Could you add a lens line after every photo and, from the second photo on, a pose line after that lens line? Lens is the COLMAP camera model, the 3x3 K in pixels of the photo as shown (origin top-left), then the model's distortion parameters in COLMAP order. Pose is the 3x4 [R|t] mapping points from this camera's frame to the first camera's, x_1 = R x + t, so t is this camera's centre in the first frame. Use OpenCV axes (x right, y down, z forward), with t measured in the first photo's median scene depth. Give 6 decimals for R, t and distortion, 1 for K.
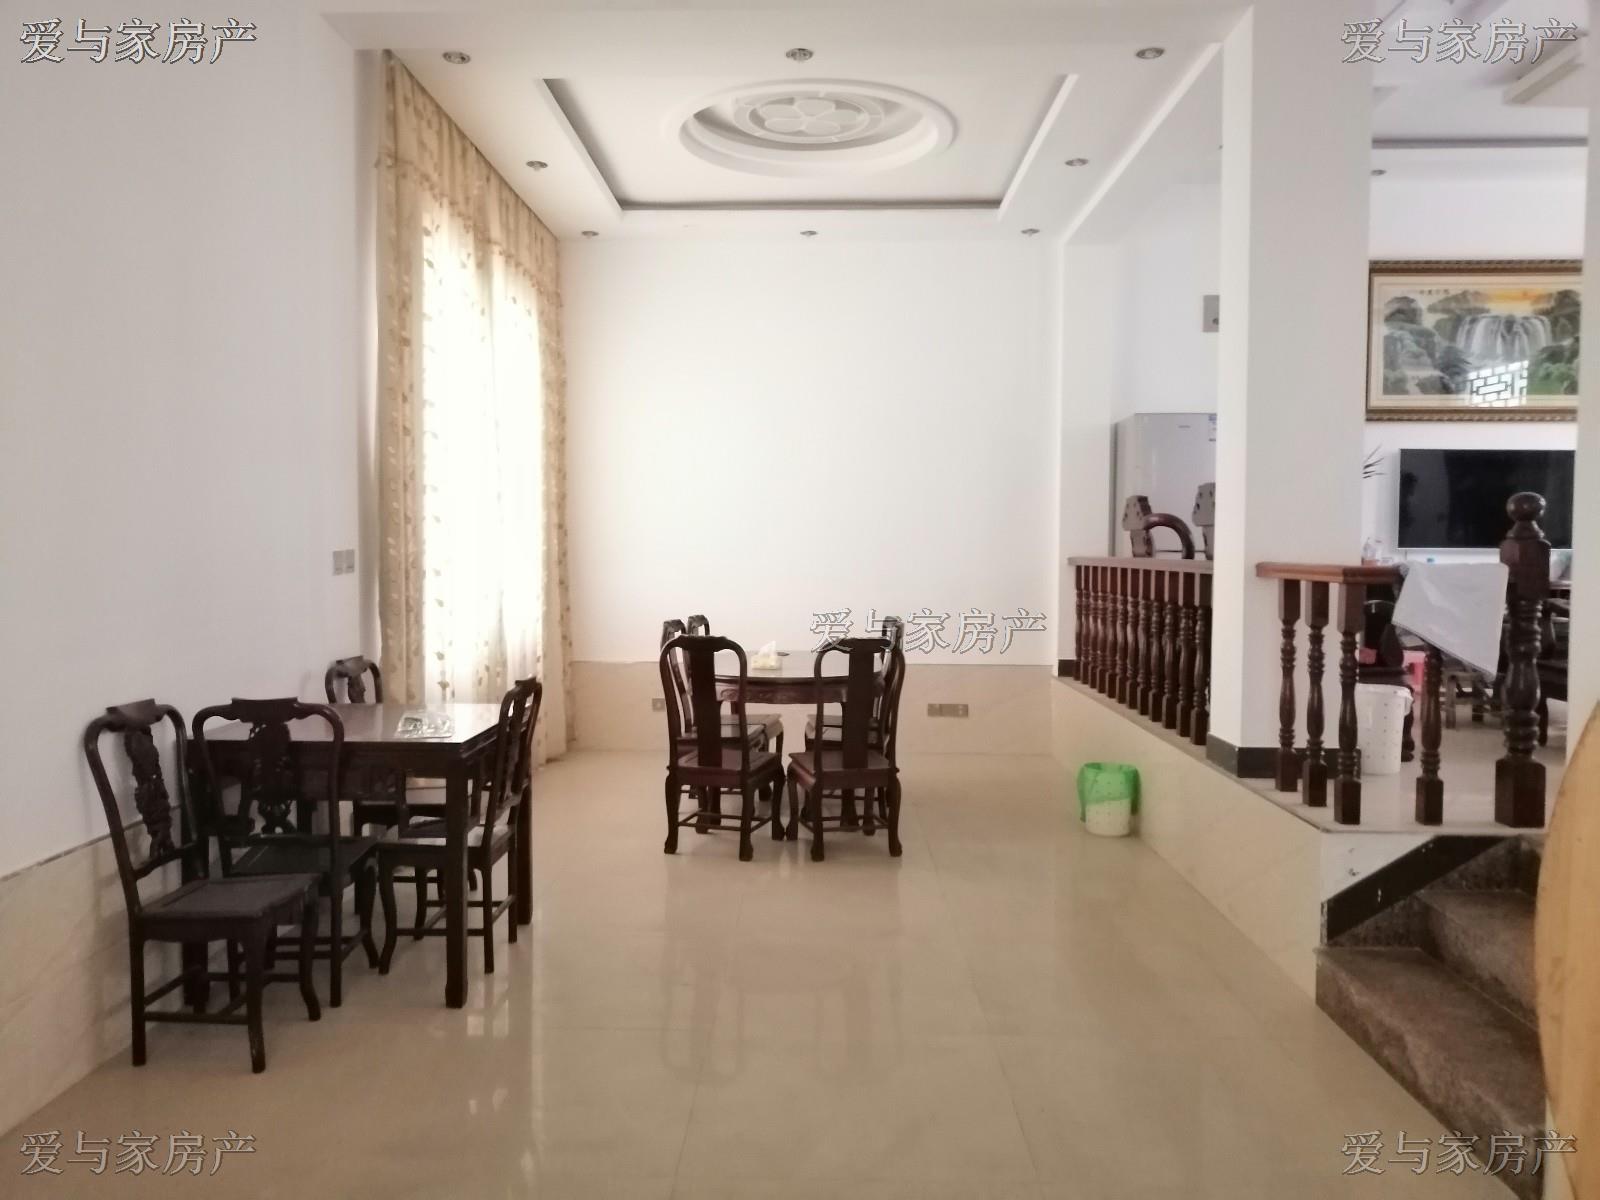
lens RADIAL K [[1203.1, 0, 791.5], [0, 1203.1, 593.2], [0, 0, 1]] dist [0.007294, 0.002574]
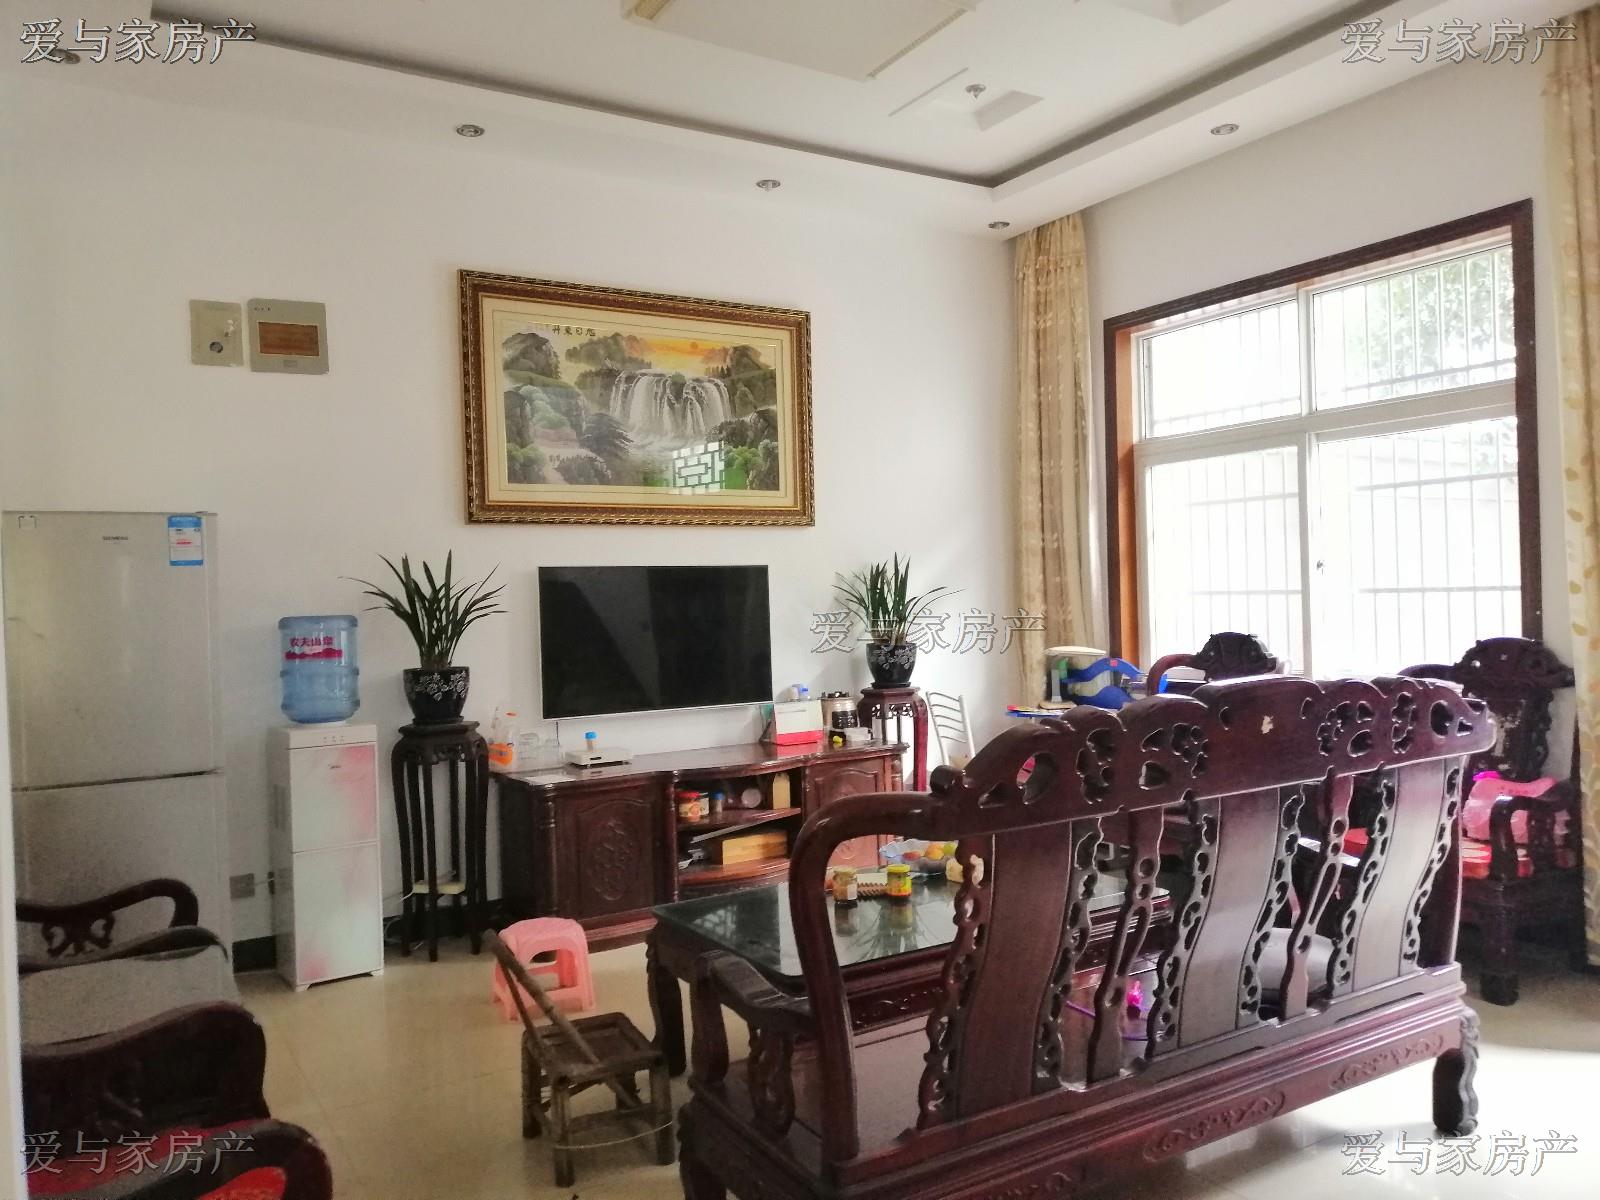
lens RADIAL K [[1203.1, 0, 798.1], [0, 1203.1, 601.4], [0, 0, 1]] dist [0.007294, 0.002574]
pose [[0.834604, -0.030389, 0.550011, 0.265726], [0.055302, 0.998055, -0.028774, -0.075073], [-0.548067, 0.054432, 0.834661, 0.386358]]
